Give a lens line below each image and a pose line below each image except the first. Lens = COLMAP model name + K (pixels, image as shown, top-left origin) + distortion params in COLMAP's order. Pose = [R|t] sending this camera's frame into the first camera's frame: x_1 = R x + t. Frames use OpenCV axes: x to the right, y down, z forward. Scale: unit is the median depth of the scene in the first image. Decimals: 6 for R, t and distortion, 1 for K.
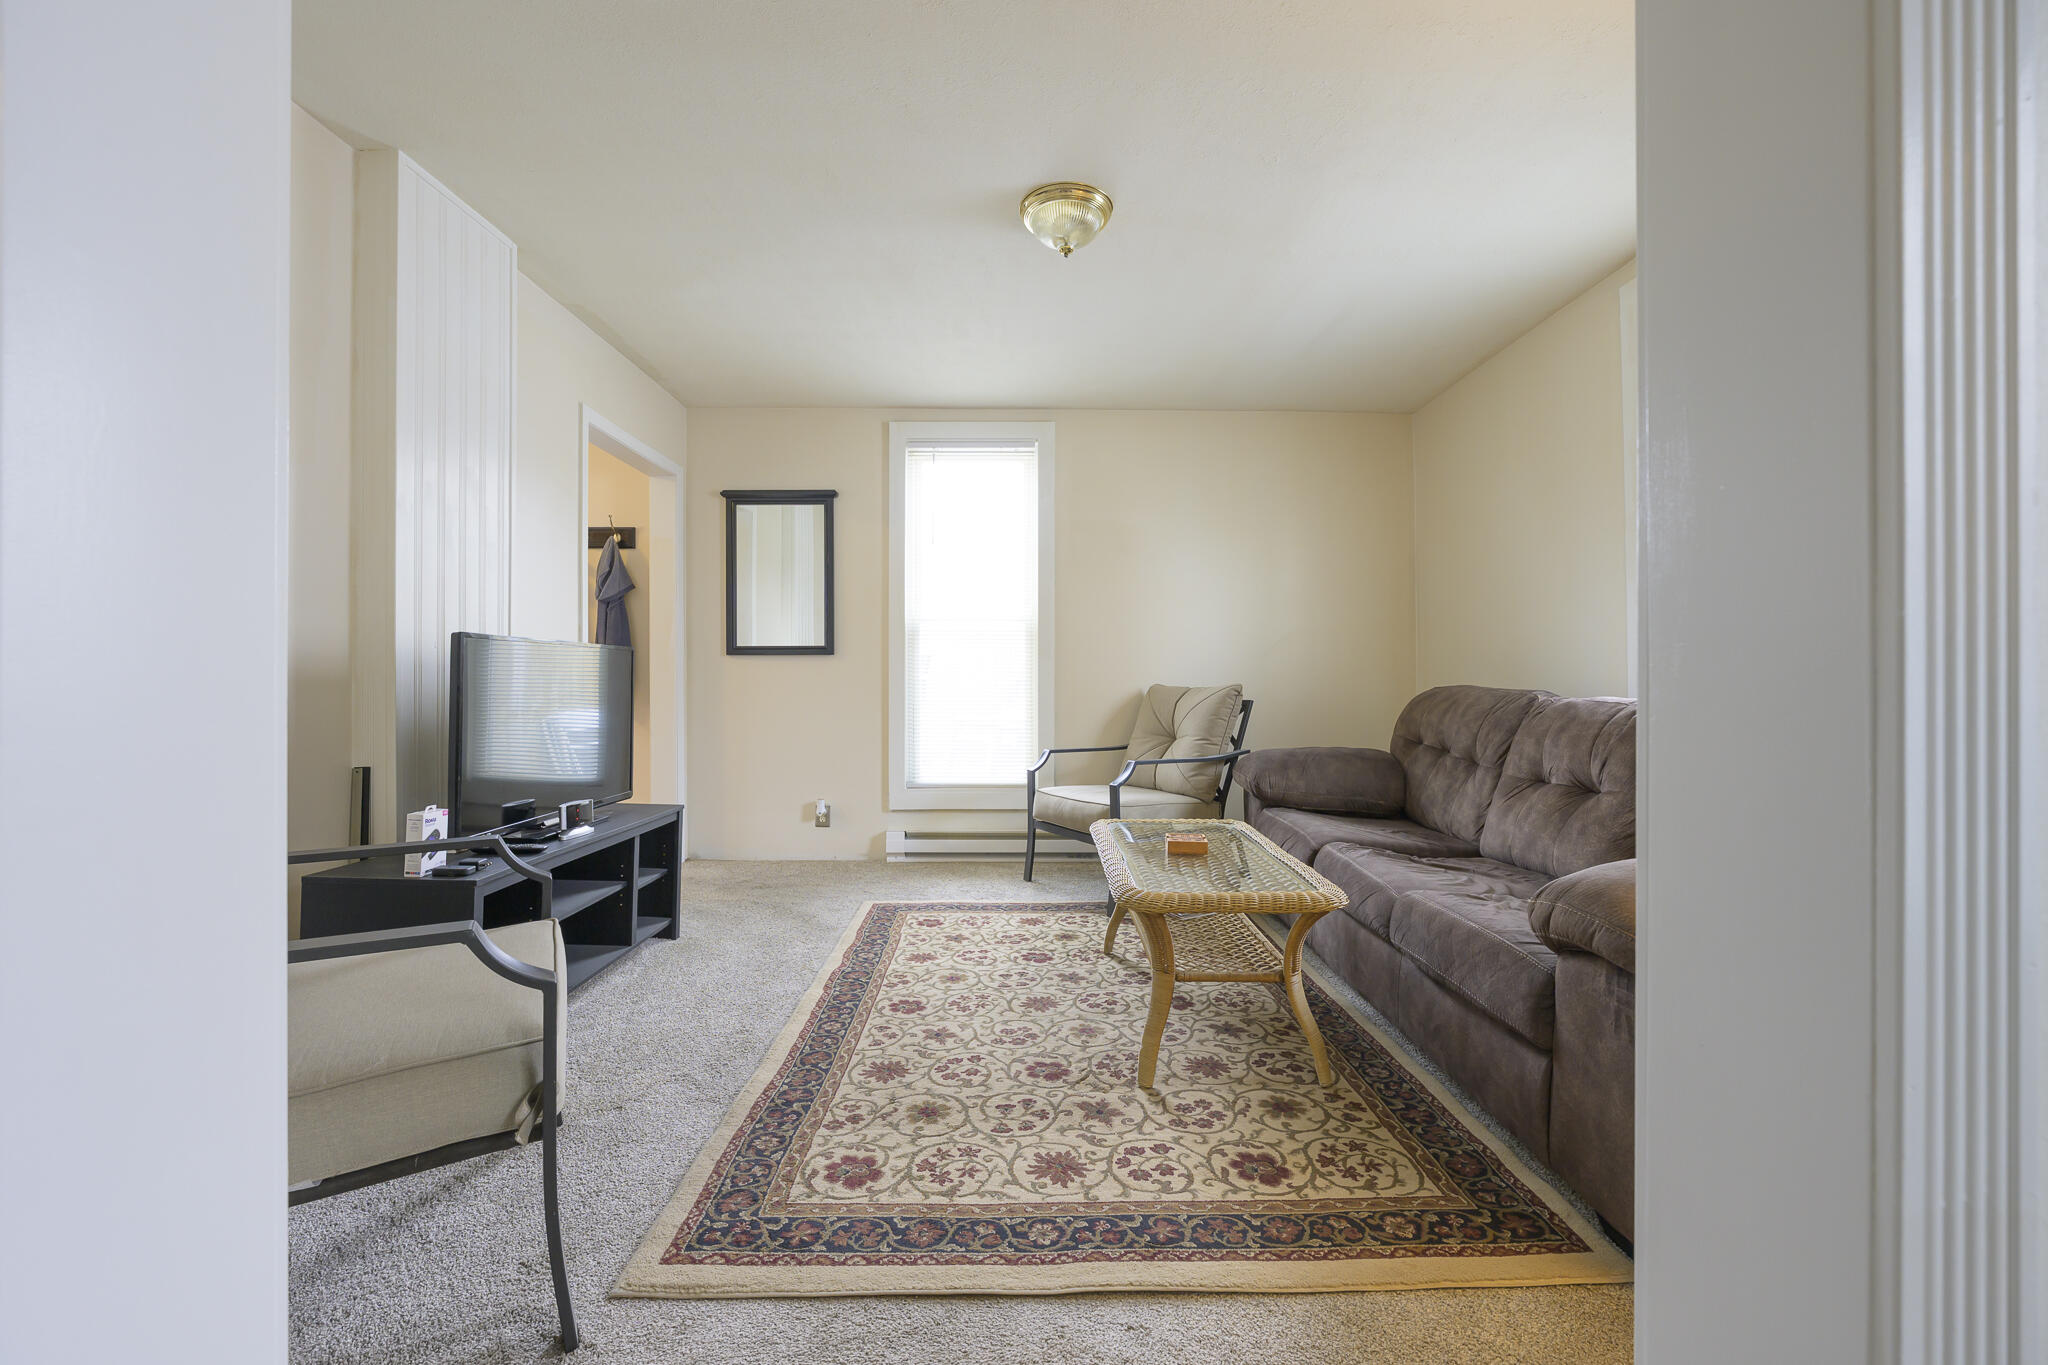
lens RADIAL K [[819.2, 0, 1028.1], [0, 819.2, 677.0], [0, 0, 1]] dist [0.005411, -0.001613]
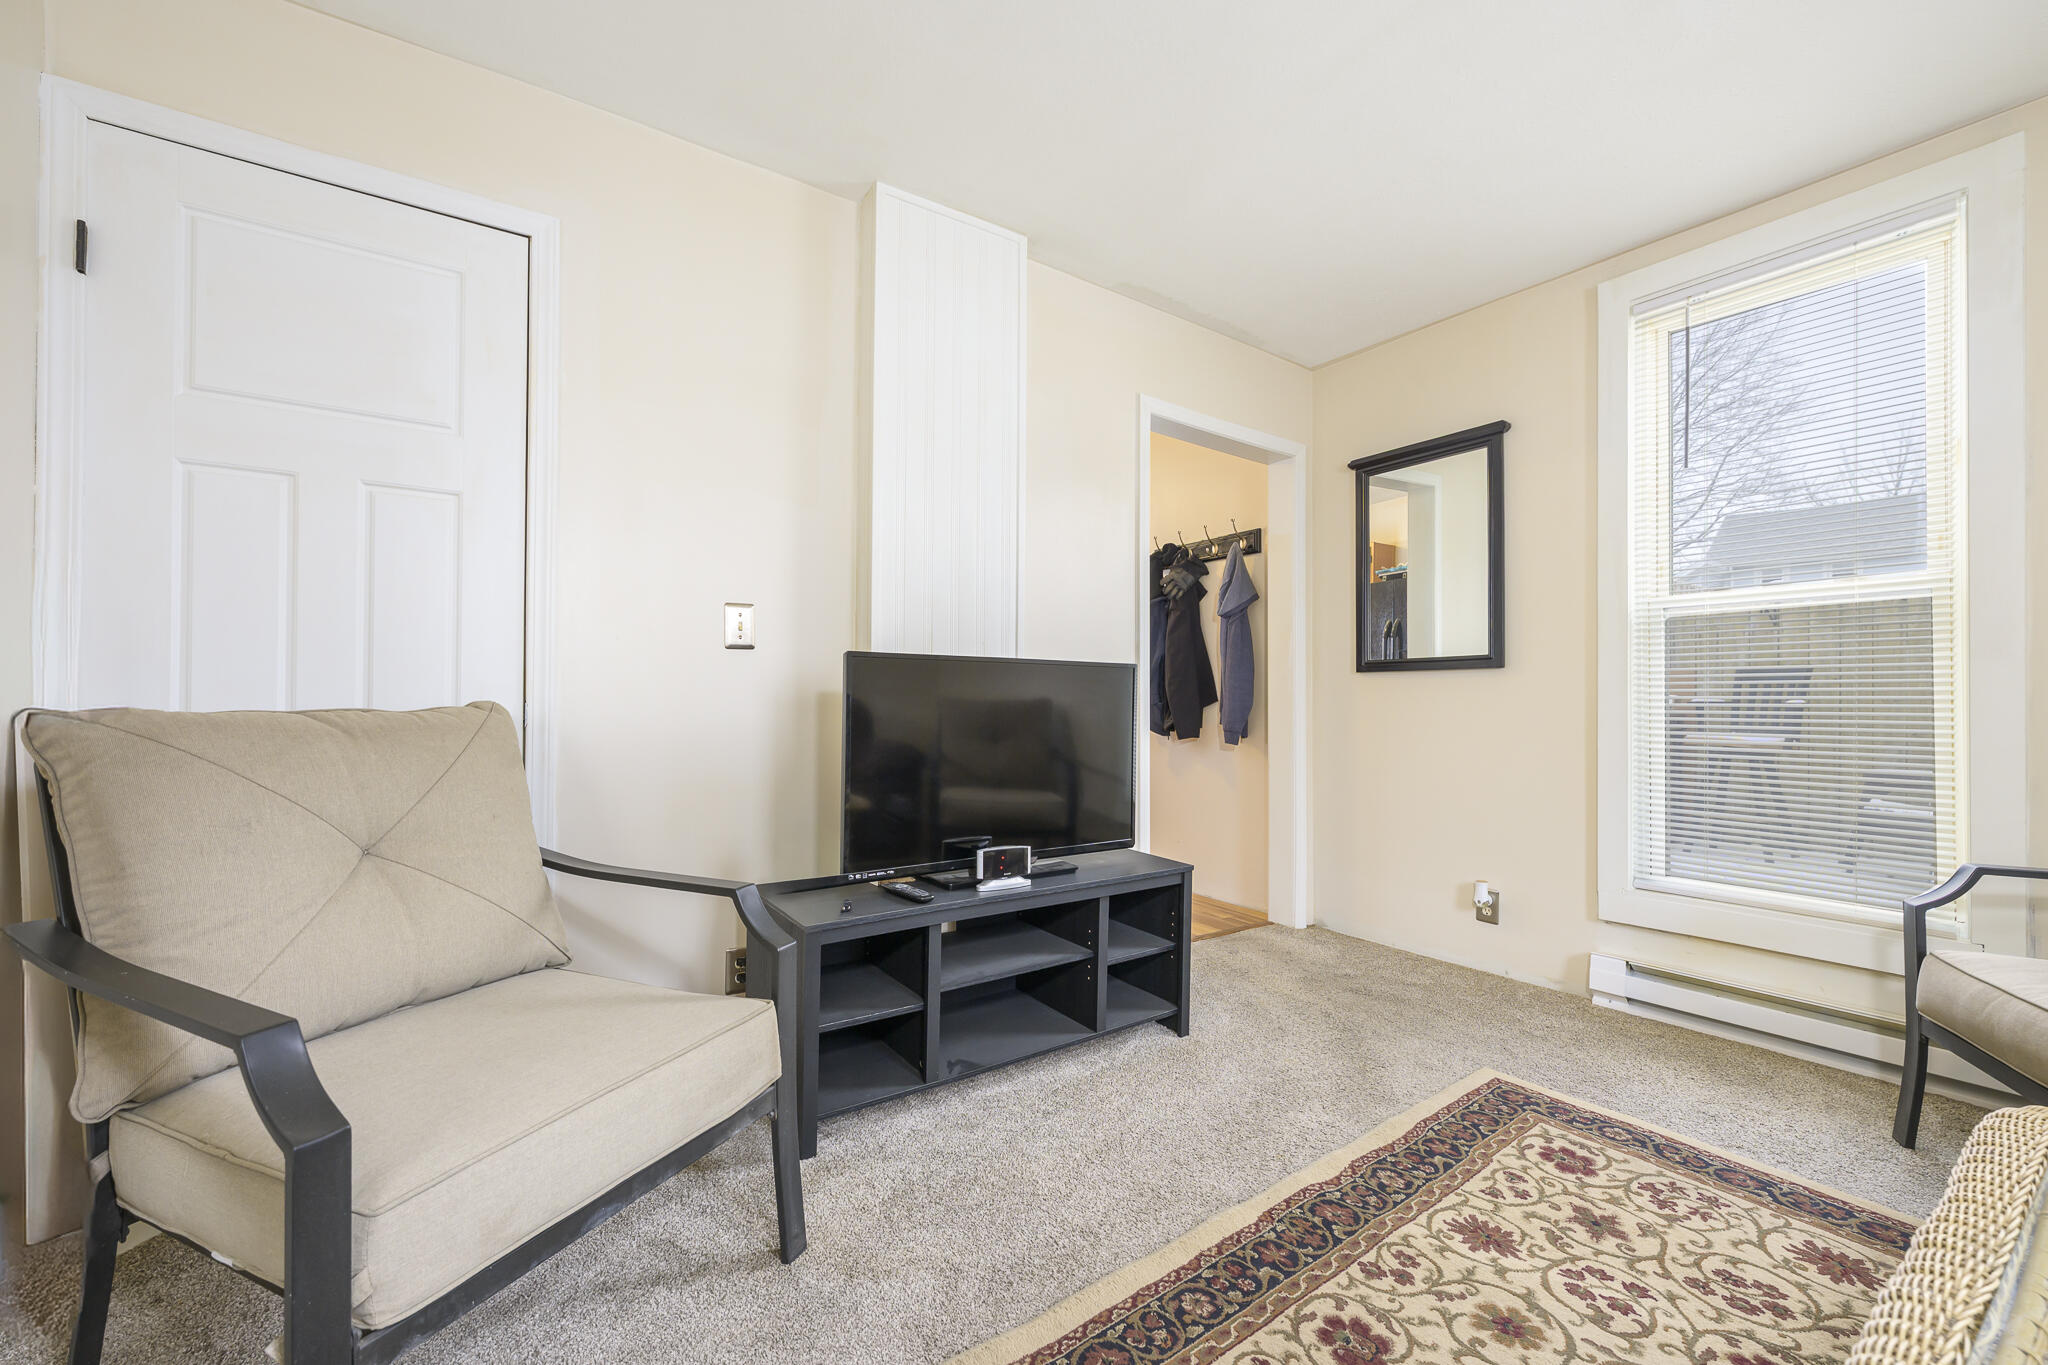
lens RADIAL K [[819.2, 0, 1023.2], [0, 819.2, 693.3], [0, 0, 1]] dist [0.005411, -0.001613]
pose [[0.571852, -0.006048, -0.820334, 0.118568], [-0.001781, 0.999961, -0.008614, 0.000611], [0.820355, 0.006387, 0.571820, 0.401295]]
